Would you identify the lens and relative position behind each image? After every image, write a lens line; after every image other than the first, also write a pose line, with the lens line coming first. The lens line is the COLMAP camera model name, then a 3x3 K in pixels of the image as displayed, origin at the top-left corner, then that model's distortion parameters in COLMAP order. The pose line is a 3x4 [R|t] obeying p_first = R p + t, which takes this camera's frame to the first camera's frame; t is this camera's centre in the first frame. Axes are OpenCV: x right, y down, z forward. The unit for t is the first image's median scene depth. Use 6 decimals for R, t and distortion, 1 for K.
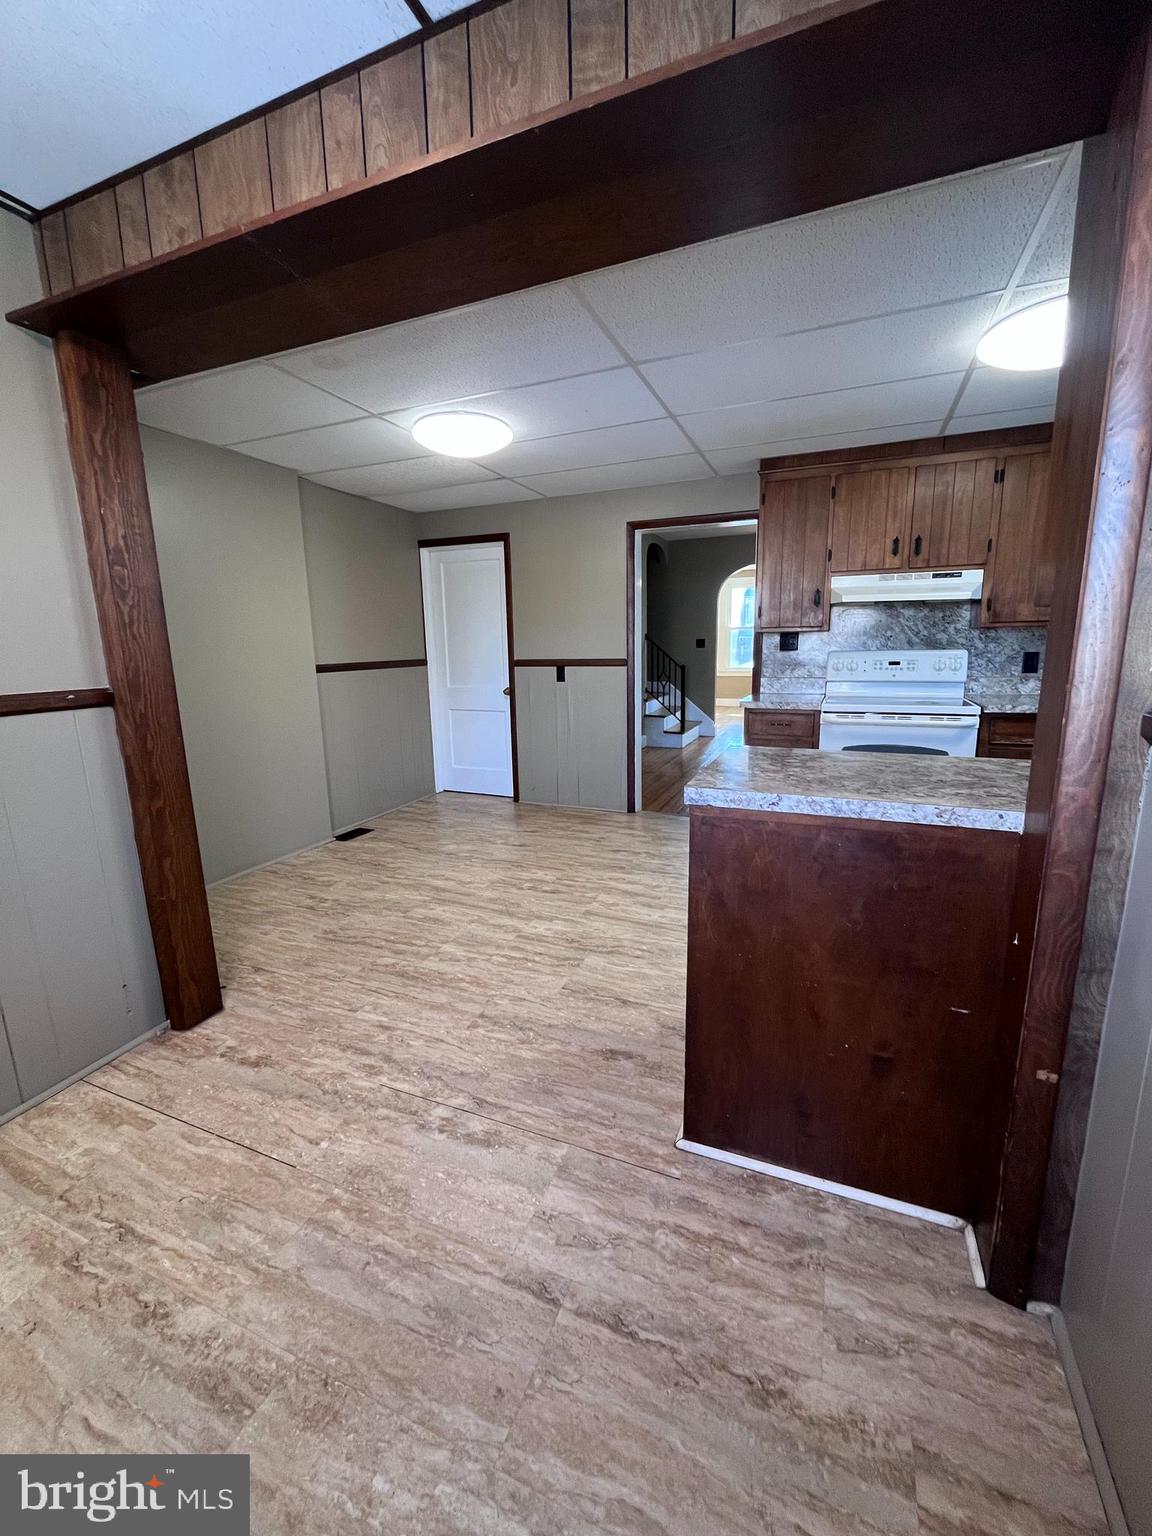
lens RADIAL K [[625.1, 0, 577.9], [0, 625.1, 766.8], [0, 0, 1]] dist [-0.004383, 0.000247]
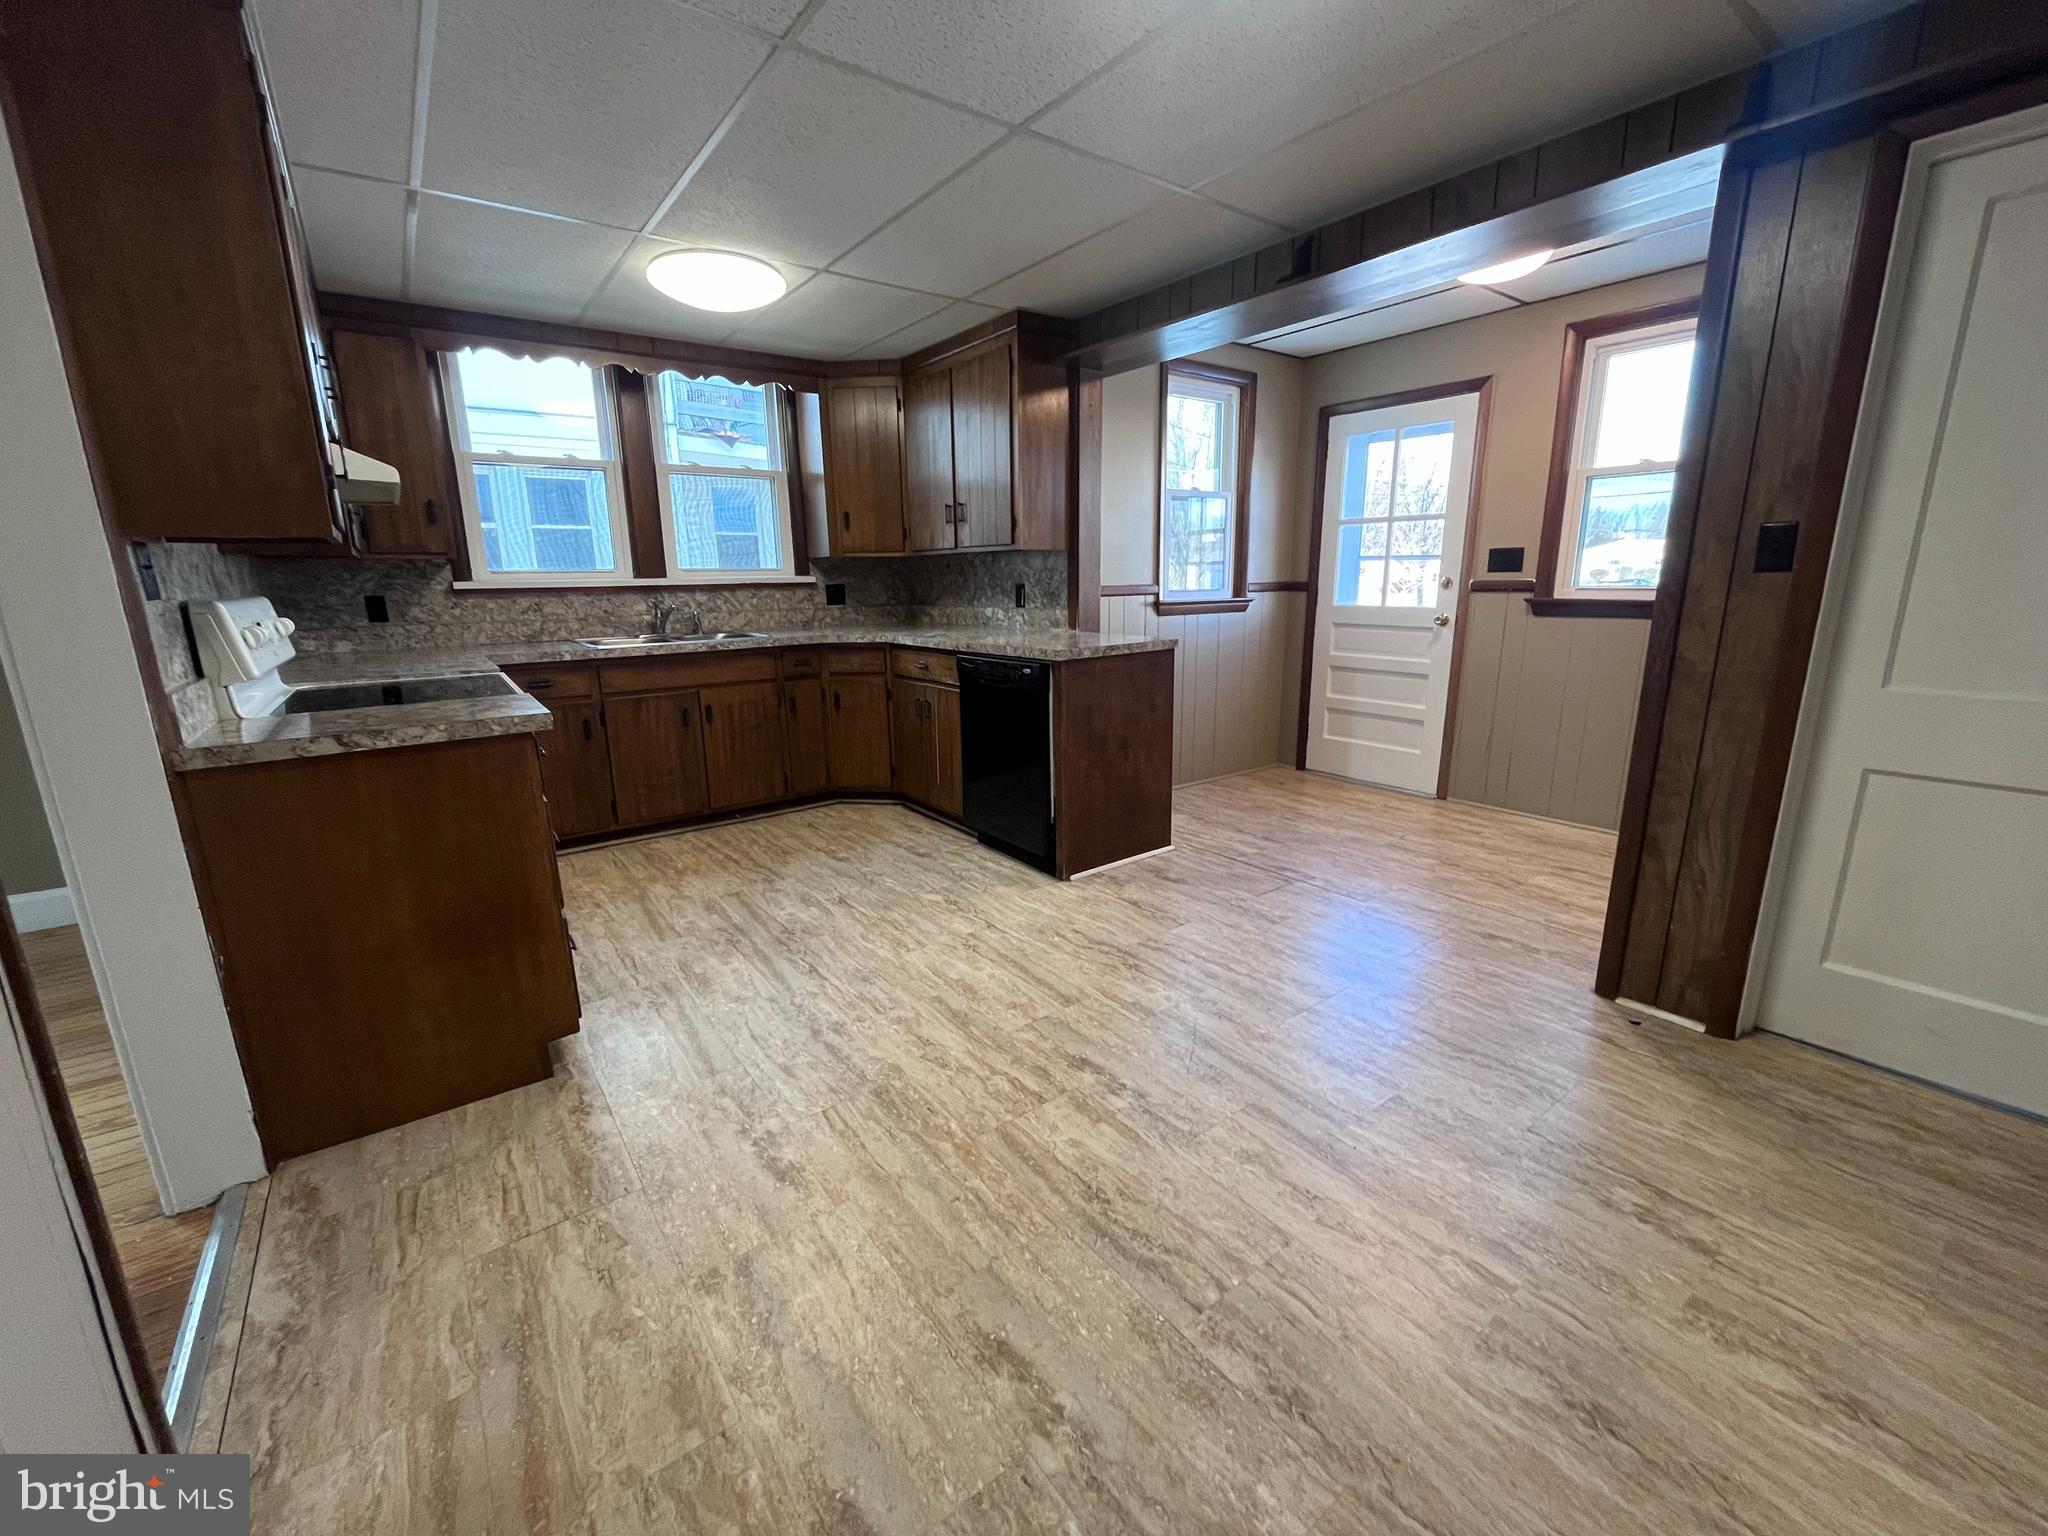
lens RADIAL K [[833.4, 0, 1021.6], [0, 833.4, 765.6], [0, 0, 1]] dist [-0.004383, 0.000247]
pose [[-0.862169, -0.084597, 0.499508, -0.305625], [0.126354, 0.918896, 0.373717, -0.265738], [-0.490612, 0.385322, -0.781554, 1.455115]]
